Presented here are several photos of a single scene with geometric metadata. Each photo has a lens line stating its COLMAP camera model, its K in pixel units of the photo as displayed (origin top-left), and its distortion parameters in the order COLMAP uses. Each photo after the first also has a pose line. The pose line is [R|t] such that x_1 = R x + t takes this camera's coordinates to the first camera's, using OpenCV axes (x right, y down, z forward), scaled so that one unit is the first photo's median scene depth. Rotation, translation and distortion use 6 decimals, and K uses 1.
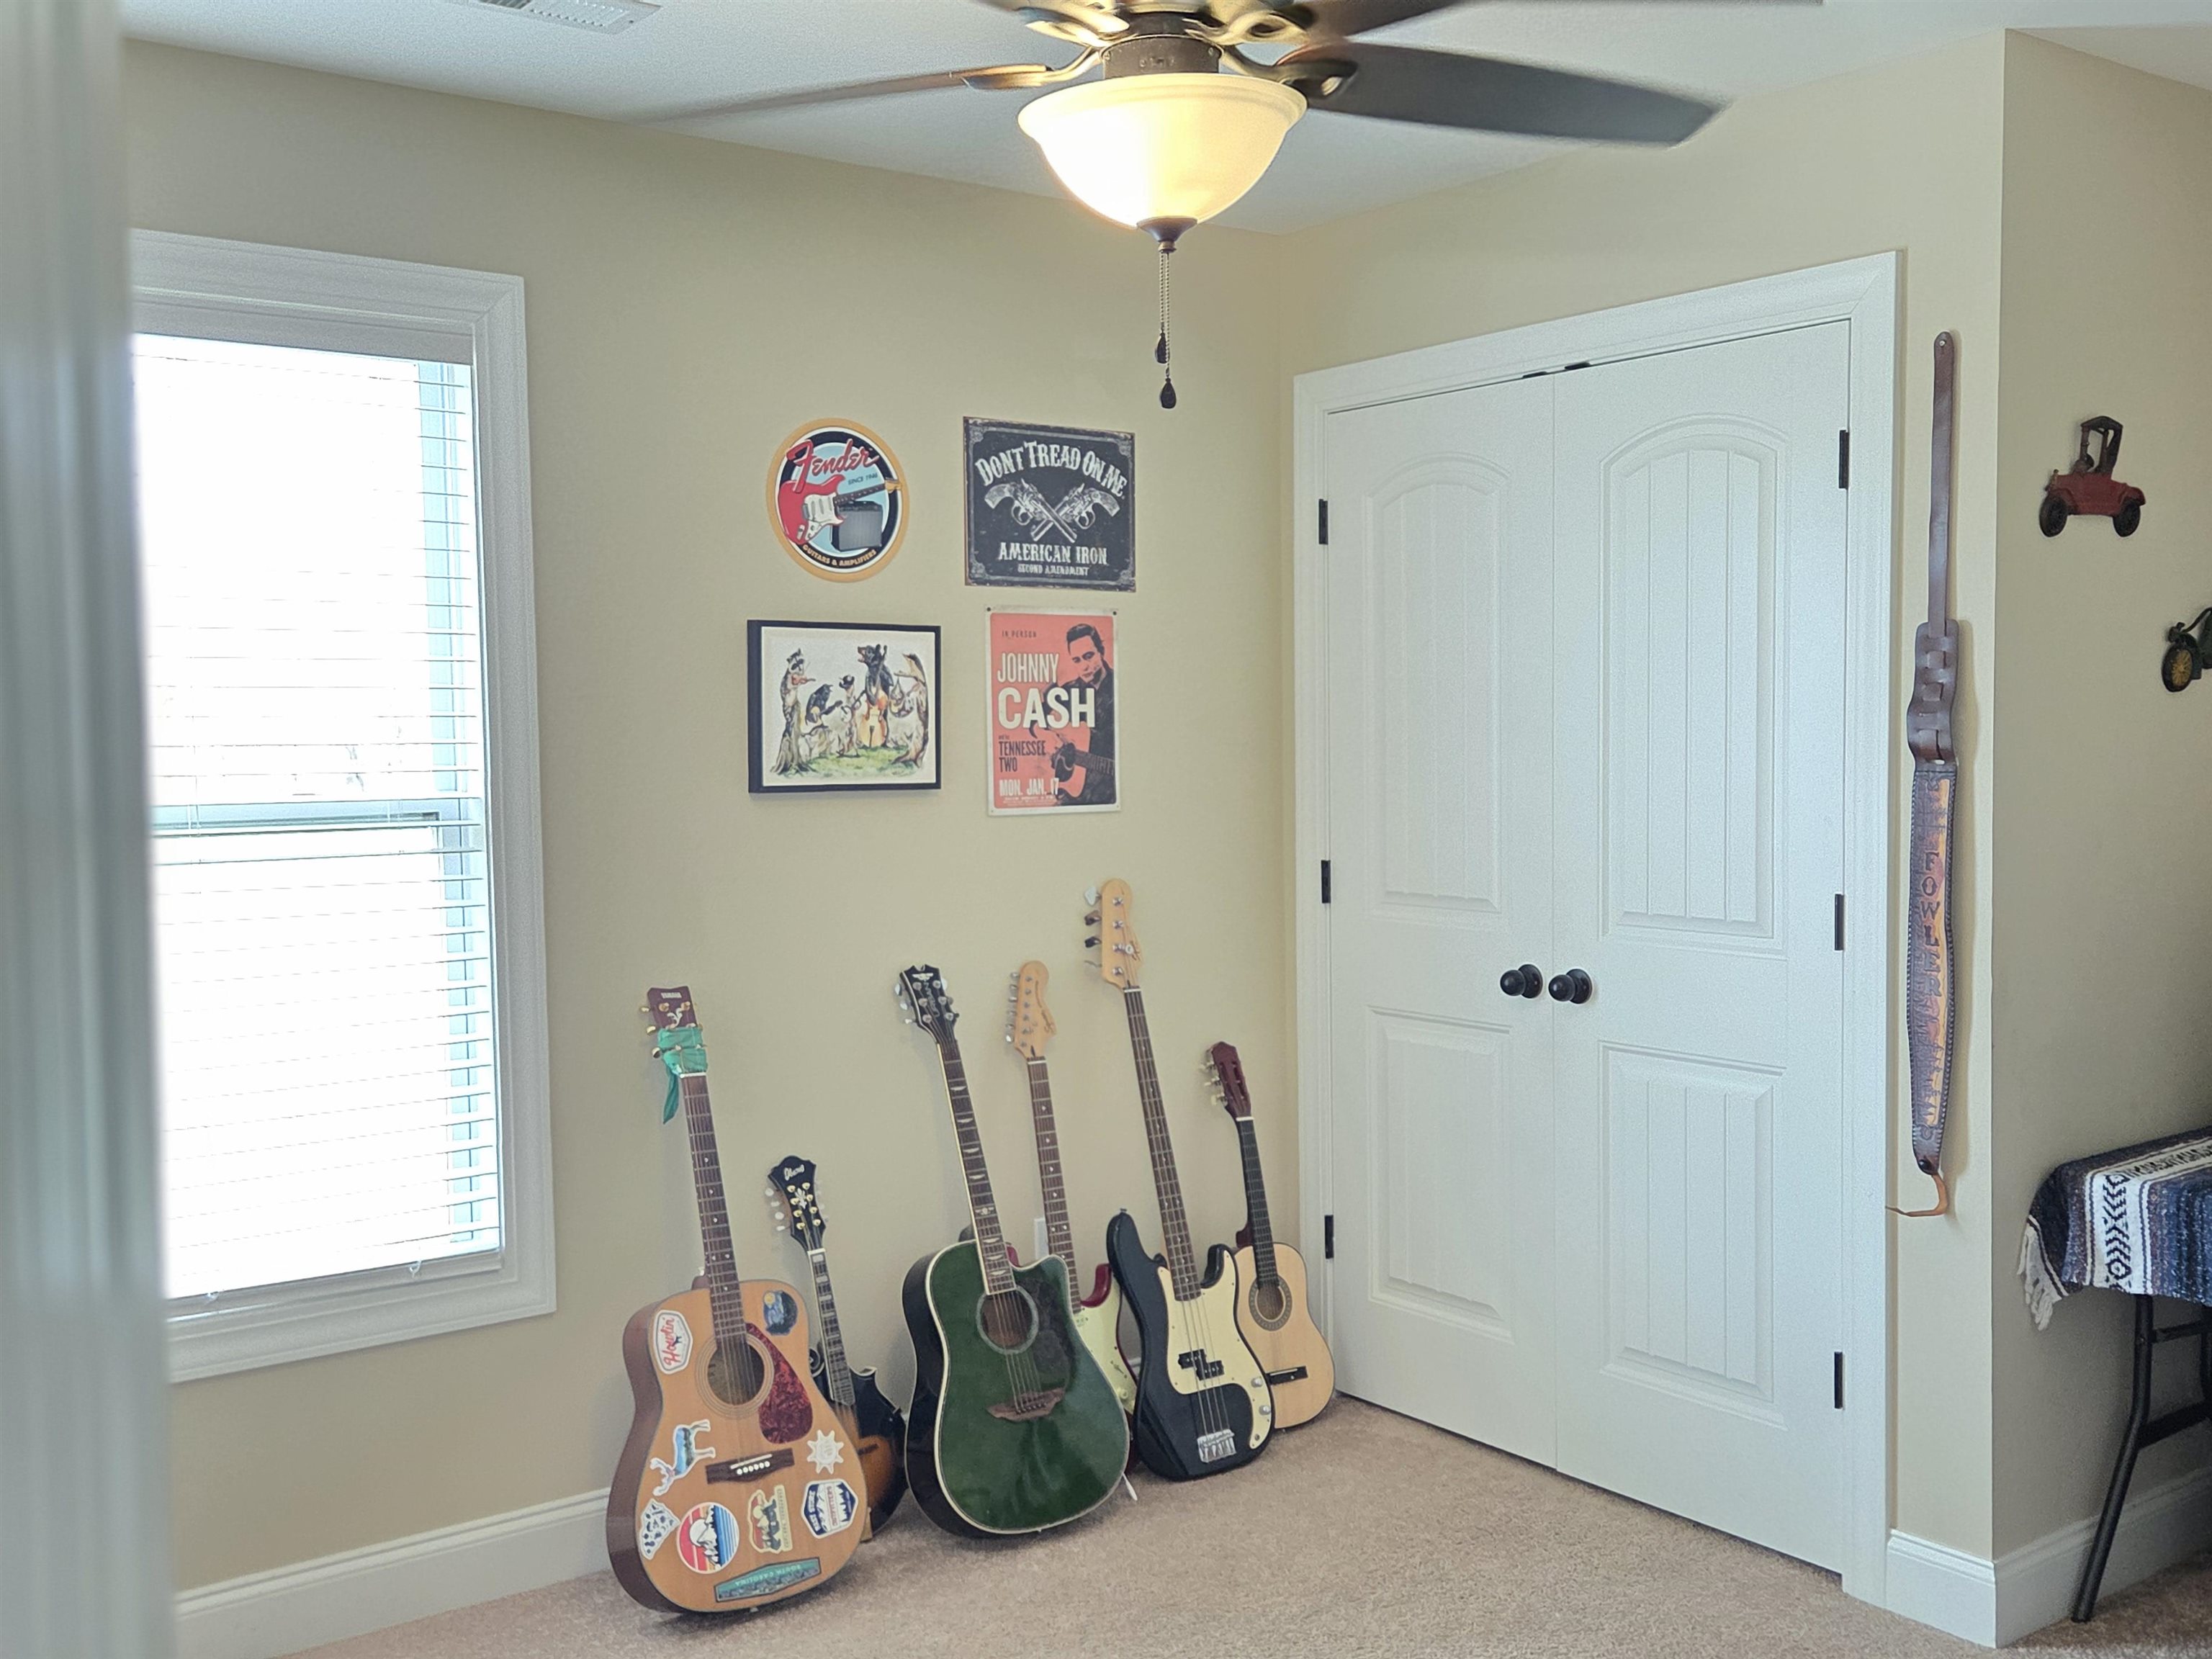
lens RADIAL K [[2140.3, 0, 1120.6], [0, 2140.3, 807.7], [0, 0, 1]] dist [0.098540, -0.113866]
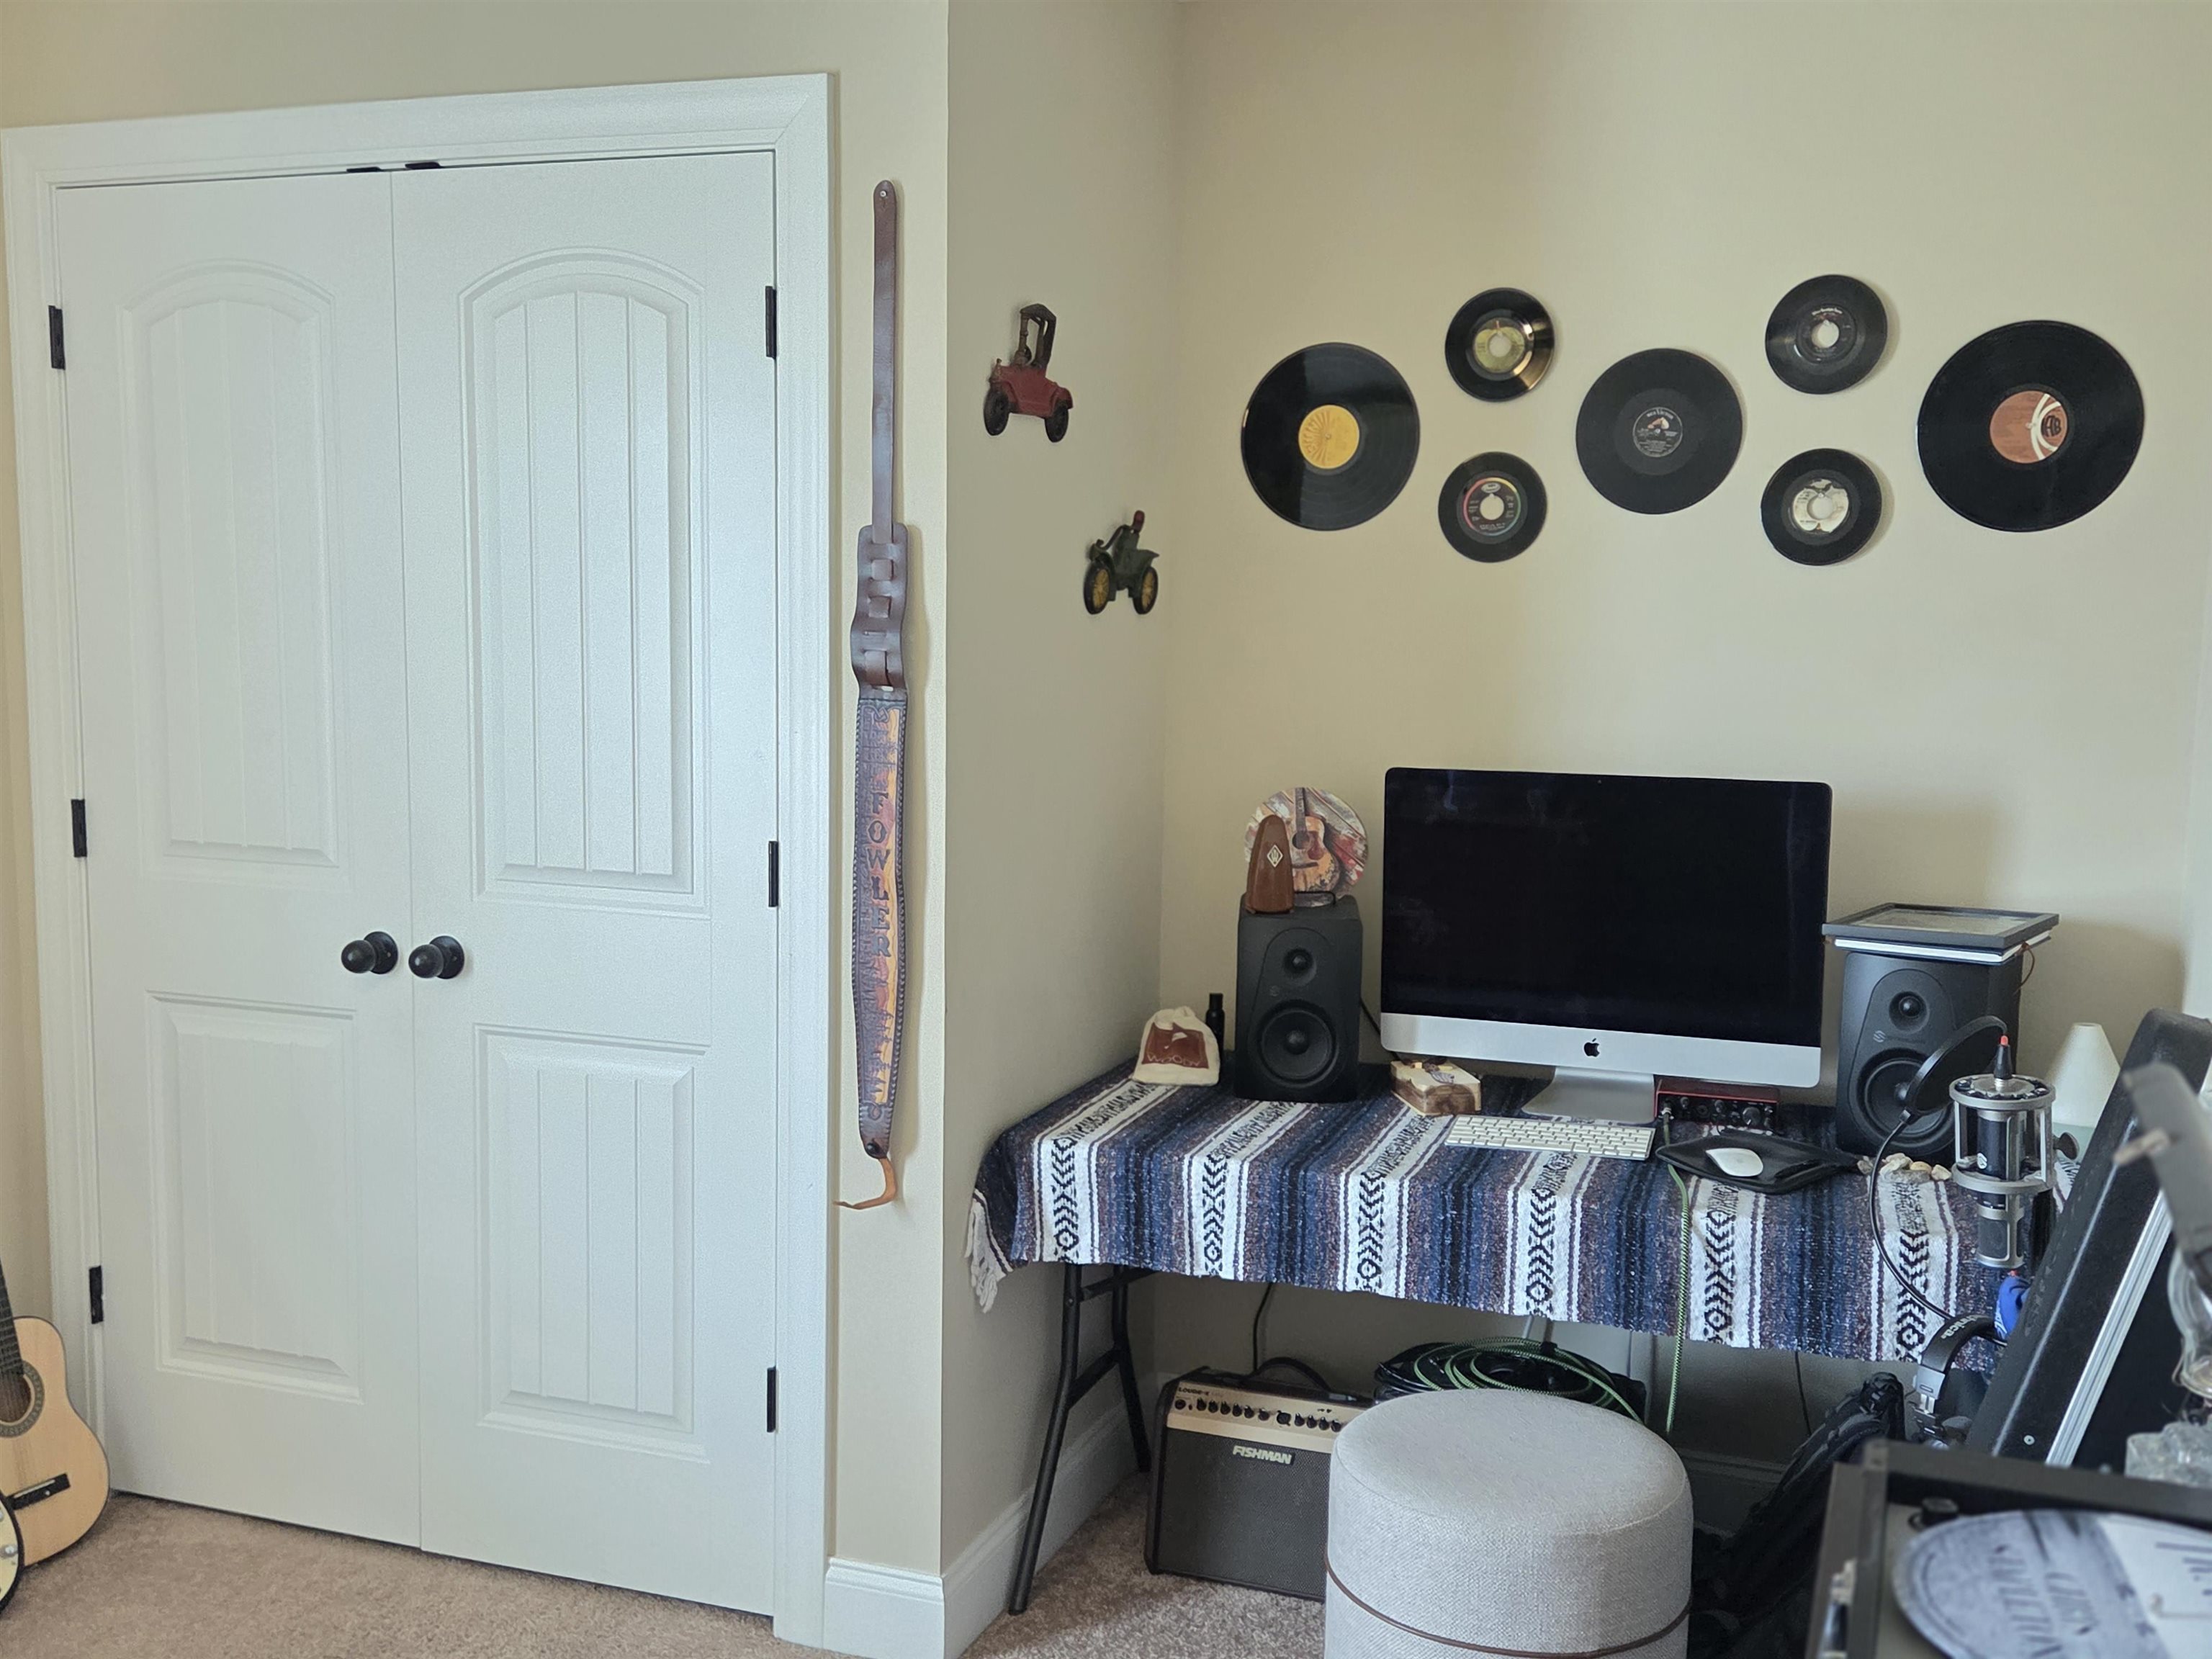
lens RADIAL K [[2142.5, 0, 1159.2], [0, 2142.5, 861.4], [0, 0, 1]] dist [0.093266, -0.099058]
pose [[0.840654, -0.035051, 0.540437, 0.002003], [-0.005554, 0.997293, 0.073321, -0.015706], [-0.541544, -0.064639, 0.838184, 0.213963]]
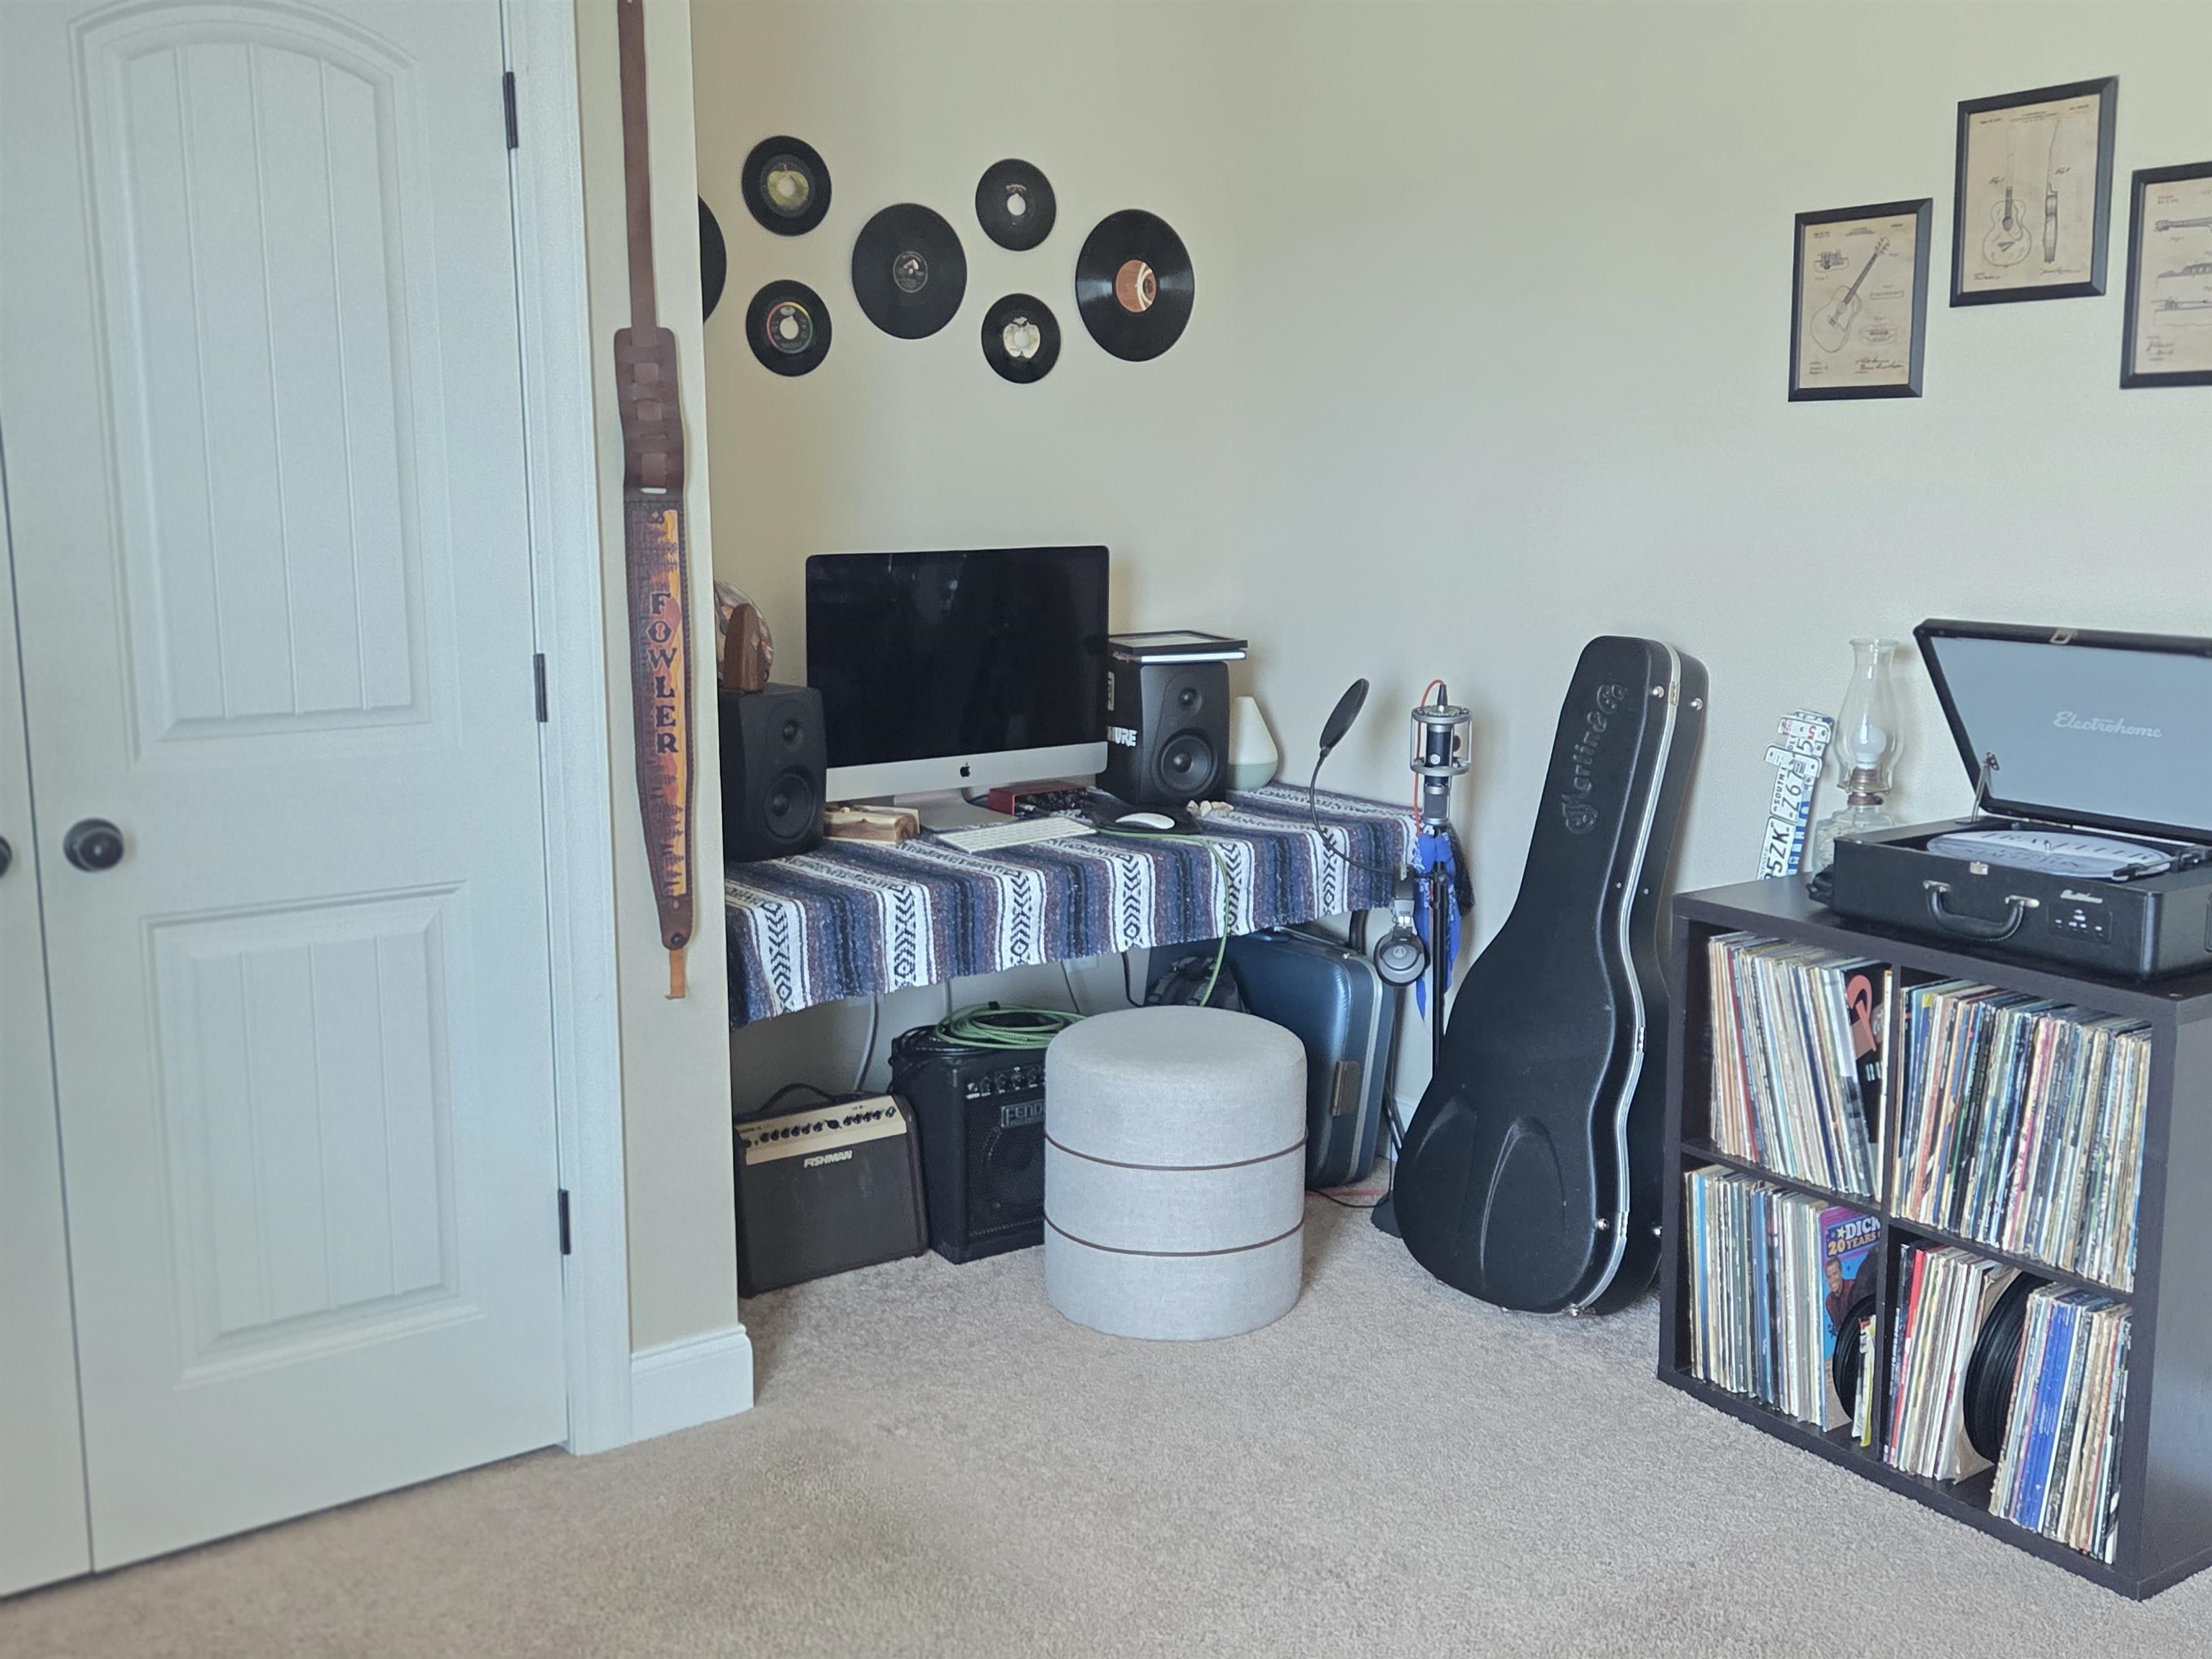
lens RADIAL K [[2140.3, 0, 1120.6], [0, 2140.3, 807.7], [0, 0, 1]] dist [0.098540, -0.113866]
pose [[0.032965, -0.144490, 0.988957, -0.502559], [0.046729, 0.988636, 0.142885, -0.009843], [-0.998364, 0.041503, 0.039342, 0.773170]]
